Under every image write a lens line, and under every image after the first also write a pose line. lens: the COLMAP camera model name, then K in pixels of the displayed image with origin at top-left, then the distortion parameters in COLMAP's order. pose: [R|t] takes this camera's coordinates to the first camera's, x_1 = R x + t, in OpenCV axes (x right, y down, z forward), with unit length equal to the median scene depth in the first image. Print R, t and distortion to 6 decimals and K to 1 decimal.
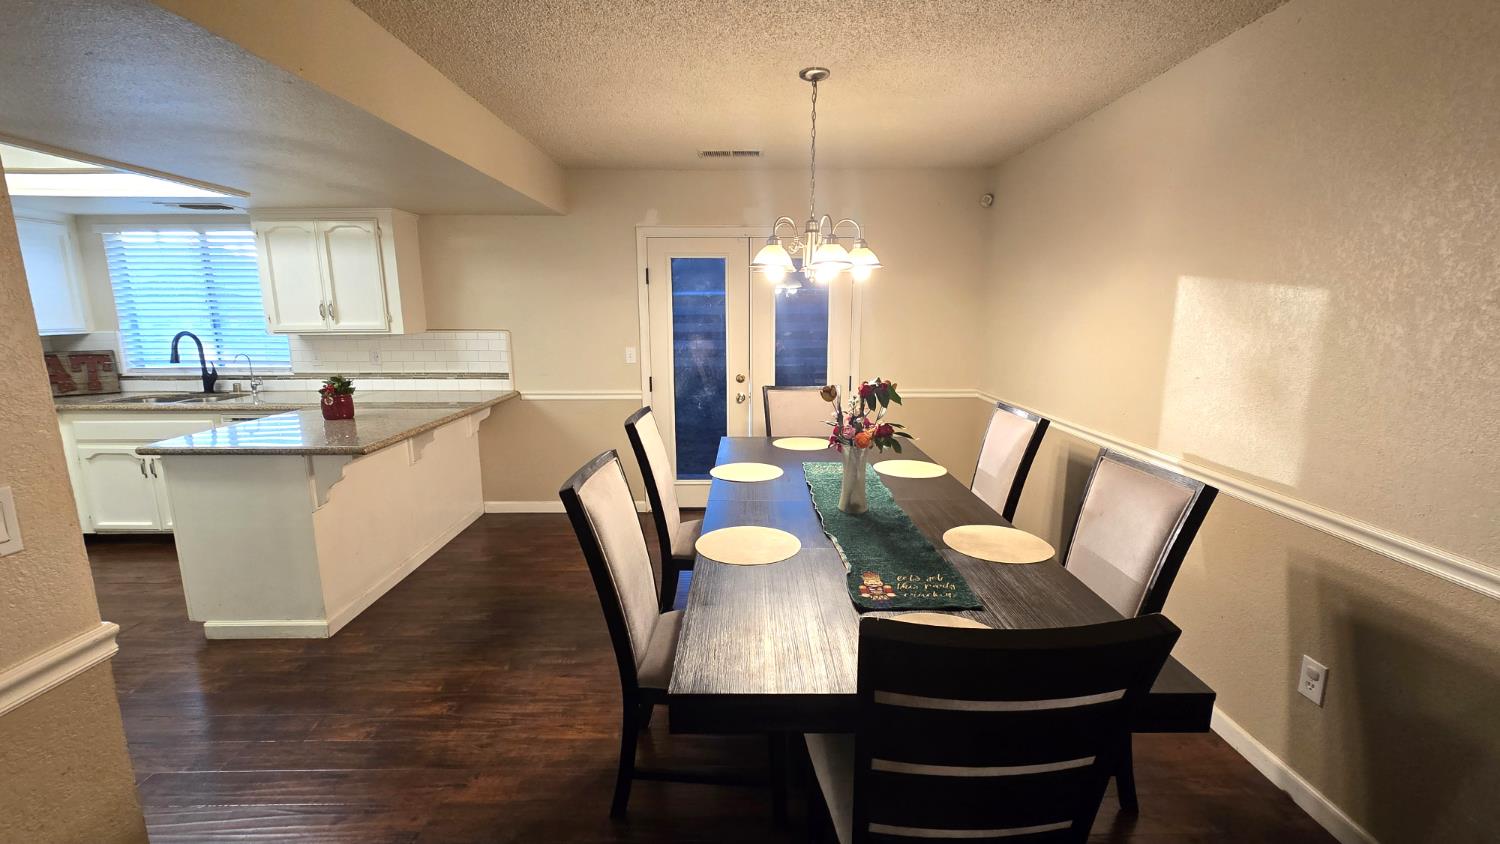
lens RADIAL K [[632.4, 0, 754.9], [0, 632.4, 427.5], [0, 0, 1]] dist [-0.001926, 0.001303]
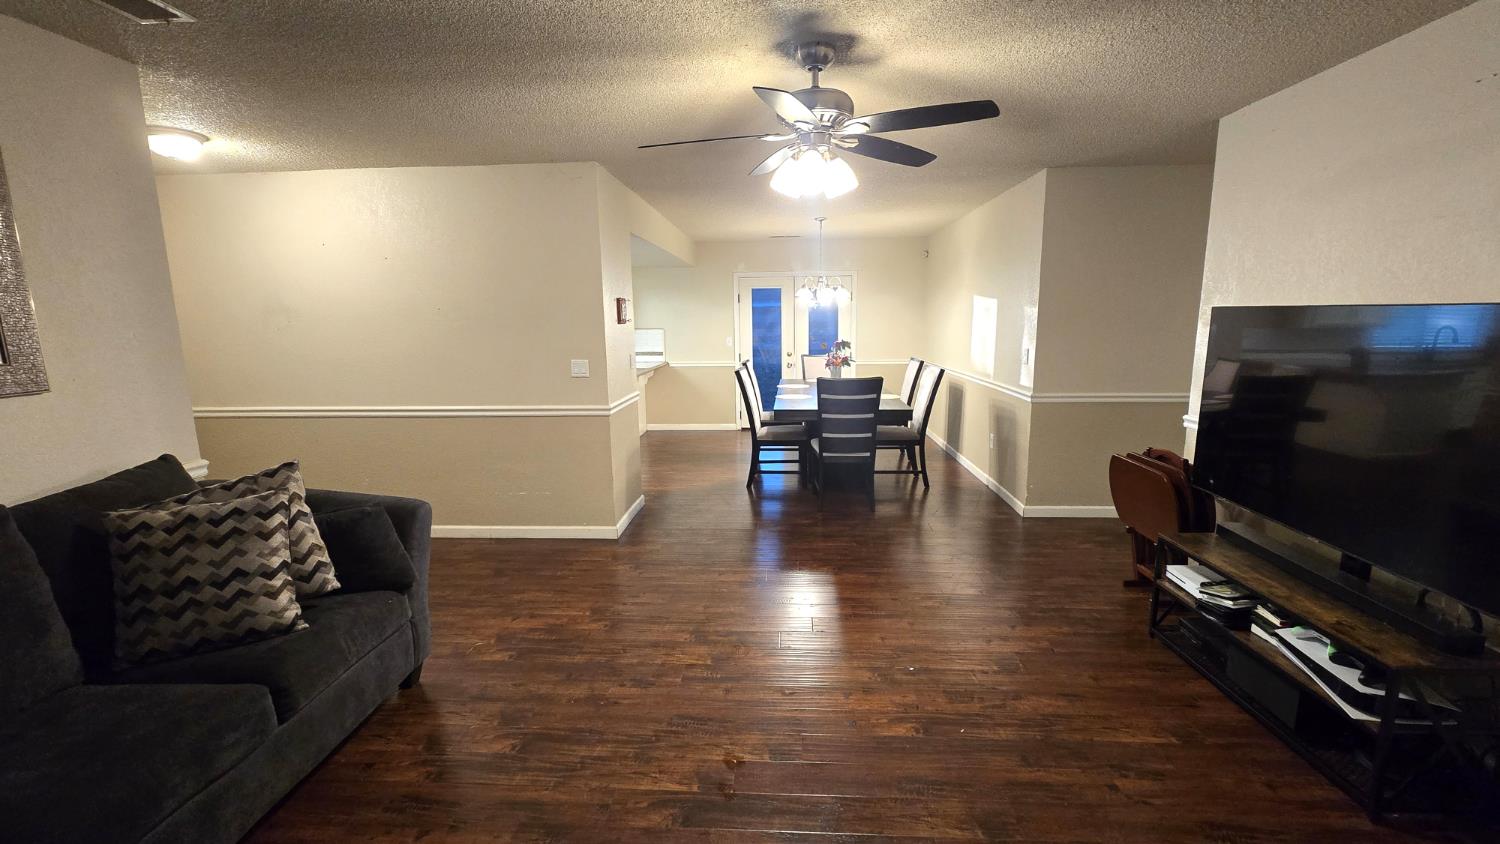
lens RADIAL K [[632.4, 0, 756.2], [0, 632.4, 423.8], [0, 0, 1]] dist [-0.001926, 0.001303]
pose [[0.997584, 0.001214, -0.069462, 0.009318], [-0.002695, 0.999771, -0.021224, 0.188610], [0.069420, 0.021360, 0.997359, -0.944713]]
